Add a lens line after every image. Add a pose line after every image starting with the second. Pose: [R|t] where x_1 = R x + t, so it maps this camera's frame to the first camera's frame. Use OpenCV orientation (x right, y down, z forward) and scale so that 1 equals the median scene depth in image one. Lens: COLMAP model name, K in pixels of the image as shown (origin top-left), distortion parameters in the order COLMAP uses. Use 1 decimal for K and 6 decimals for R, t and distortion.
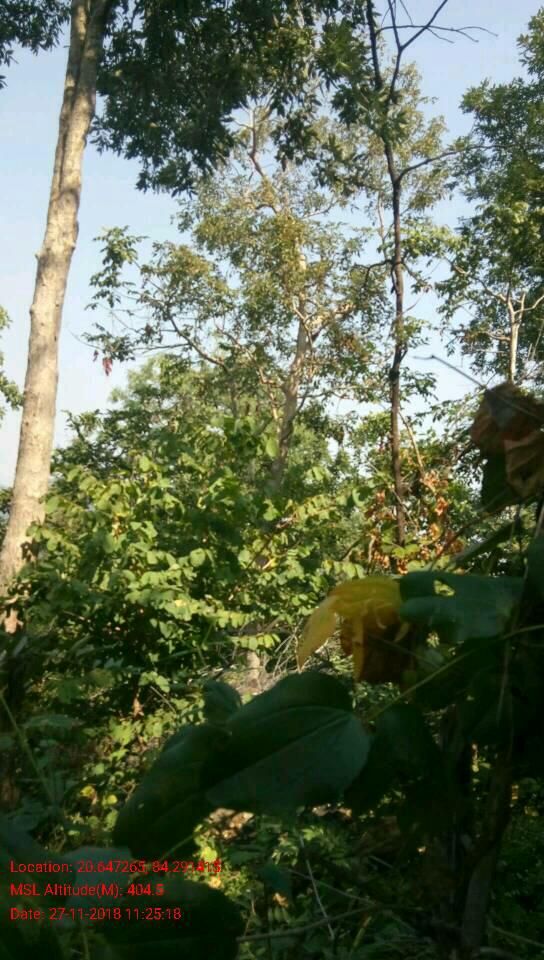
lens RADIAL K [[702.8, 0, 270.4], [0, 702.8, 480.9], [0, 0, 1]] dist [-0.010257, -0.010319]
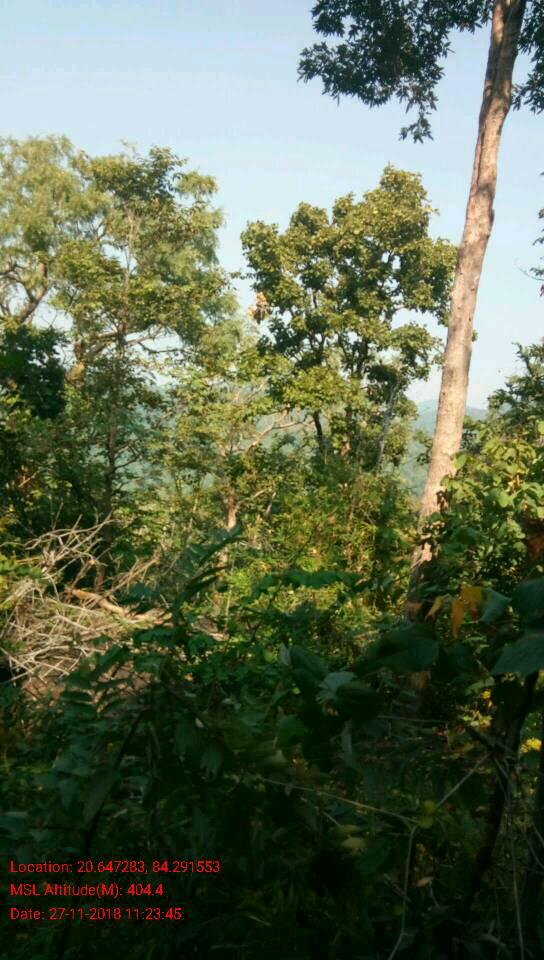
lens RADIAL K [[702.8, 0, 272.9], [0, 702.8, 478.6], [0, 0, 1]] dist [-0.010257, -0.010319]
pose [[0.803542, 0.065530, -0.591630, 0.141794], [0.003806, 0.993336, 0.115193, -0.074856], [0.595236, -0.094814, 0.797937, -0.159378]]
